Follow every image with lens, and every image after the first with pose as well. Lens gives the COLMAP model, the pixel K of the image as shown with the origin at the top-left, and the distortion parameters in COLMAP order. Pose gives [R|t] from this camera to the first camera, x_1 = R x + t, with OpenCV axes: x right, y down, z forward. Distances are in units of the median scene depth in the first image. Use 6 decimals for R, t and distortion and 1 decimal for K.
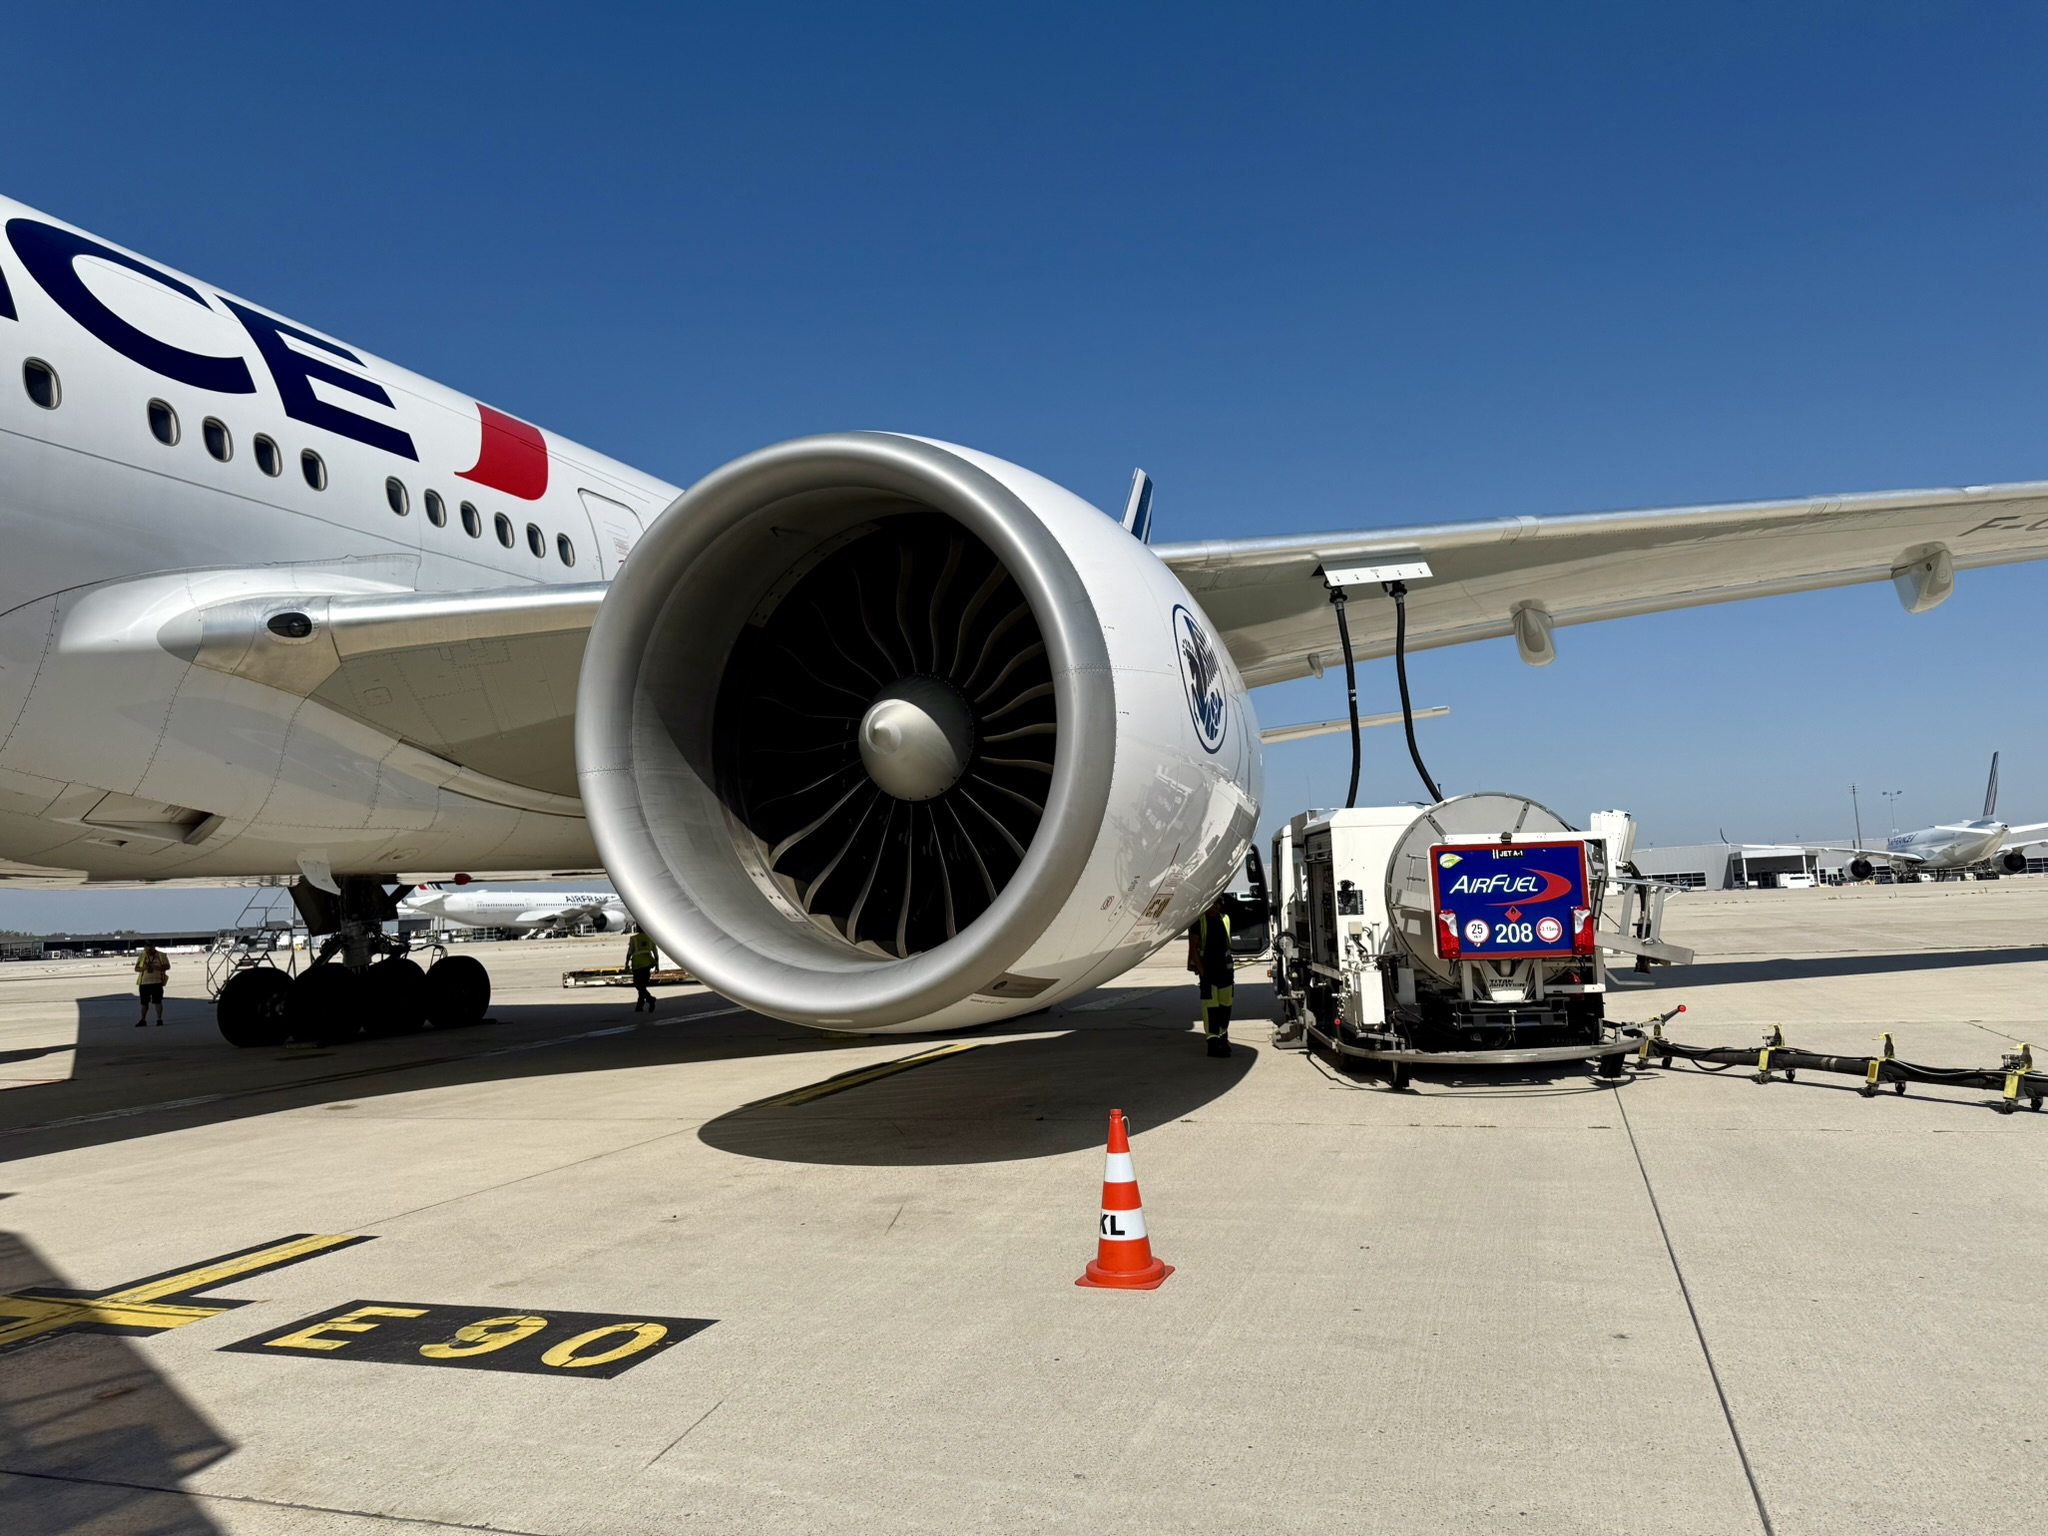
lens RADIAL K [[1439.0, 0, 1024.0], [0, 1439.0, 768.0], [0, 0, 1]] dist [0.050568, -0.000258]
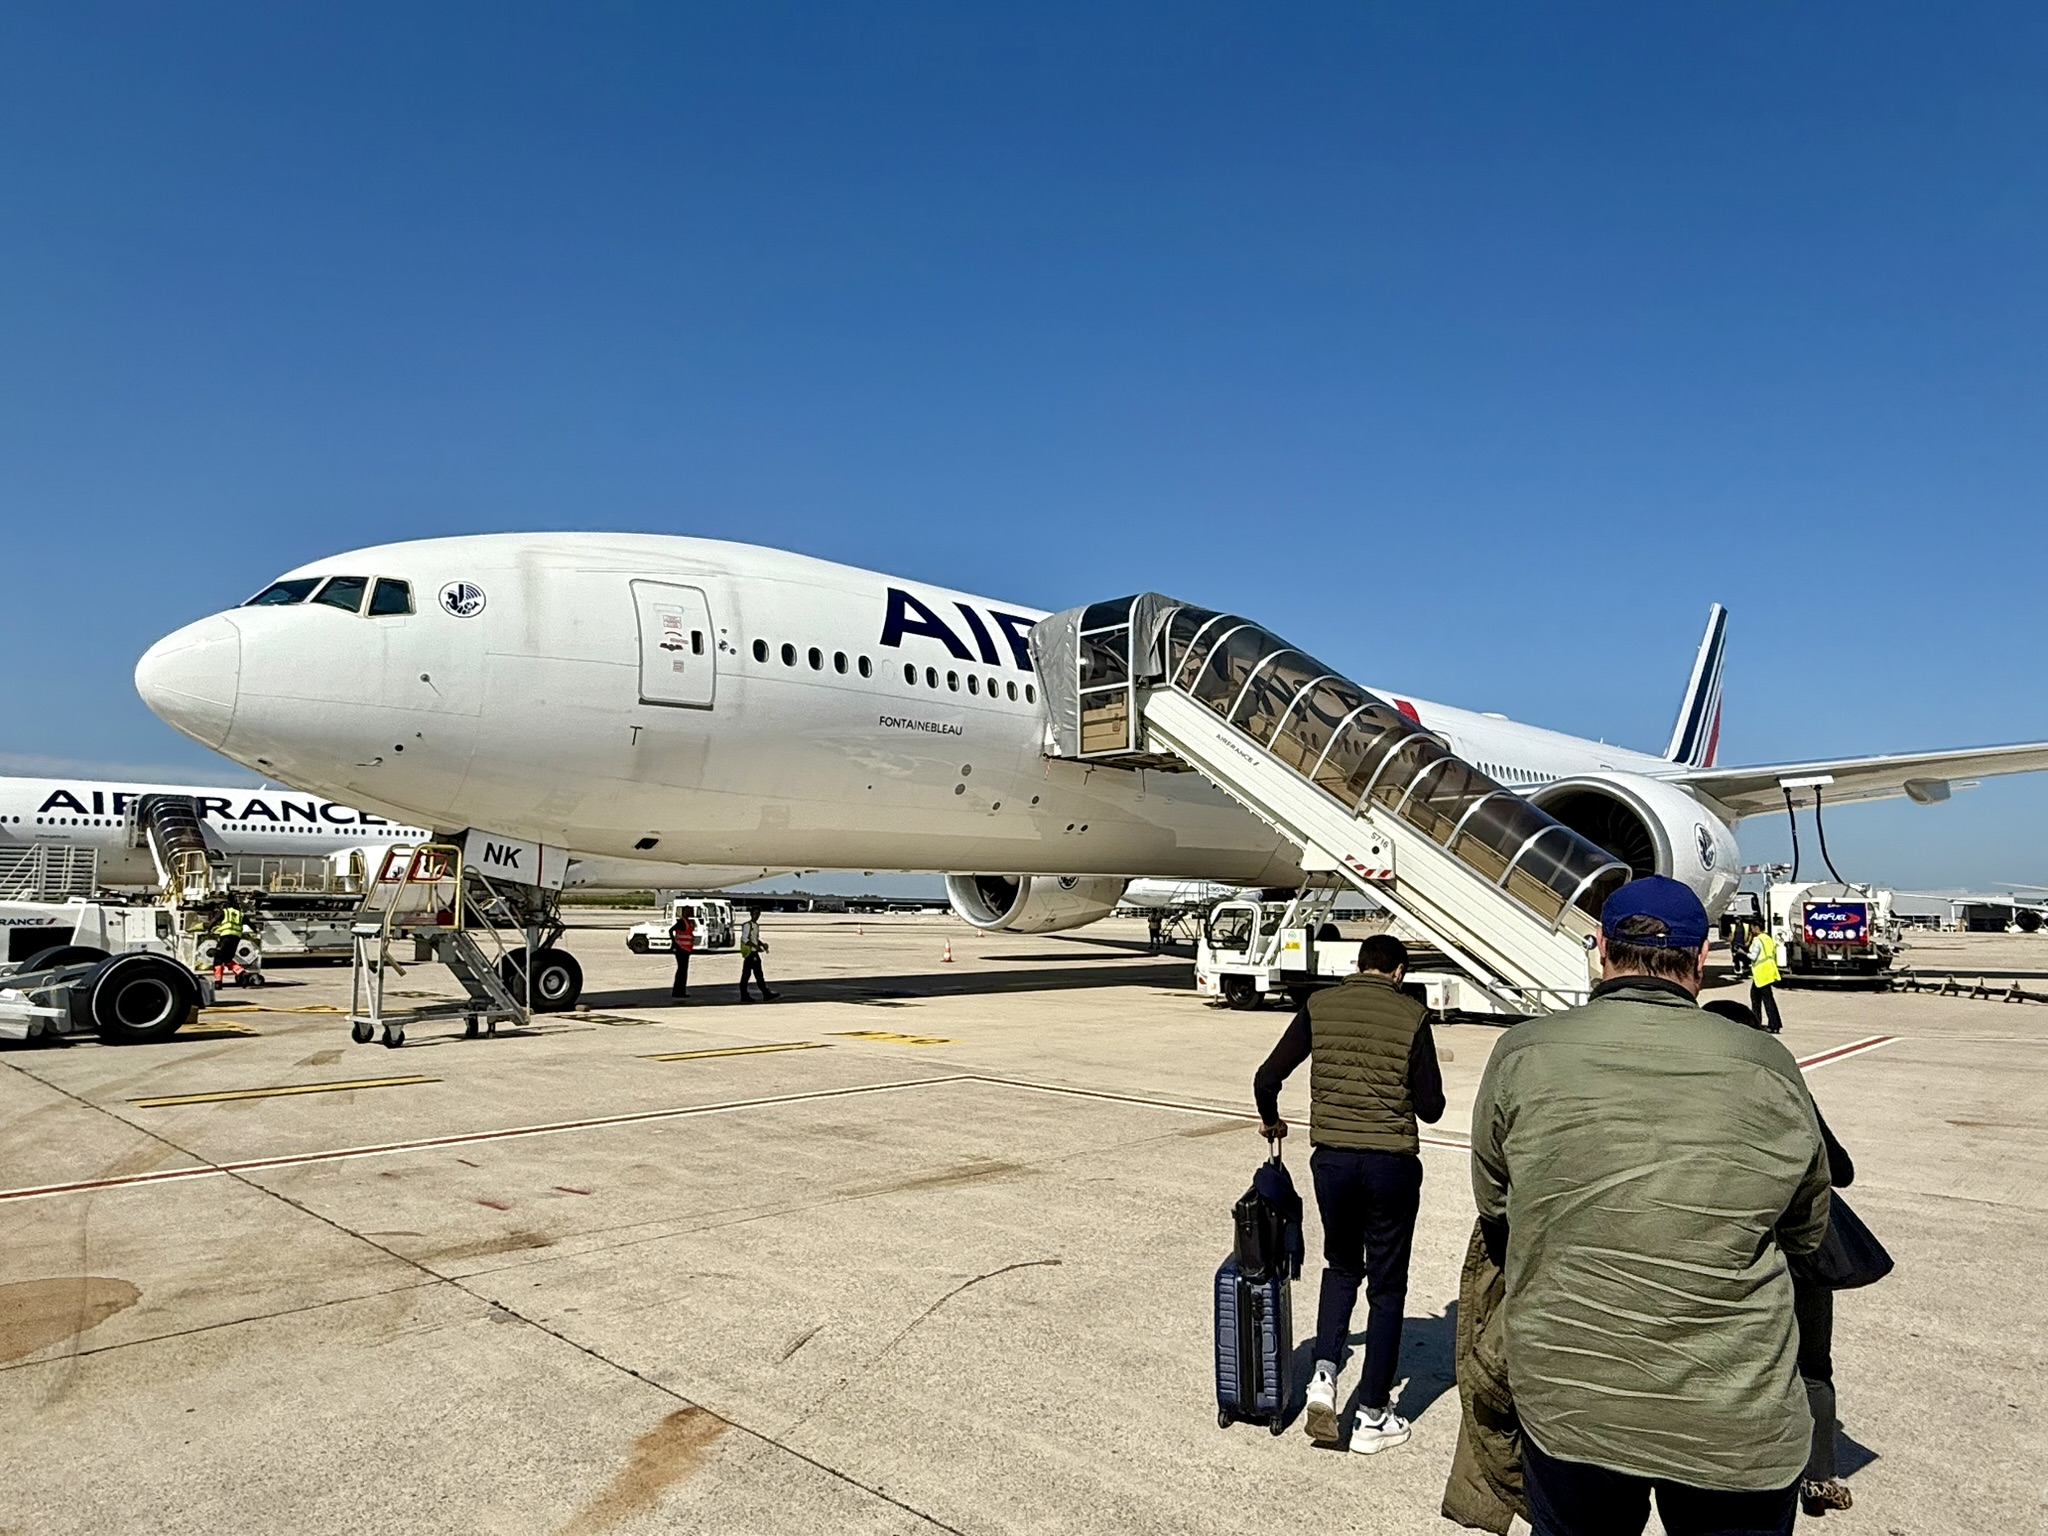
lens RADIAL K [[1302.4, 0, 1024.0], [0, 1302.4, 768.0], [0, 0, 1]] dist [0.001282, 0.000119]
pose [[0.913089, 0.009594, -0.407647, -0.067965], [-0.011958, 0.999923, -0.003252, -0.177671], [0.407585, 0.007844, 0.913134, -1.904786]]
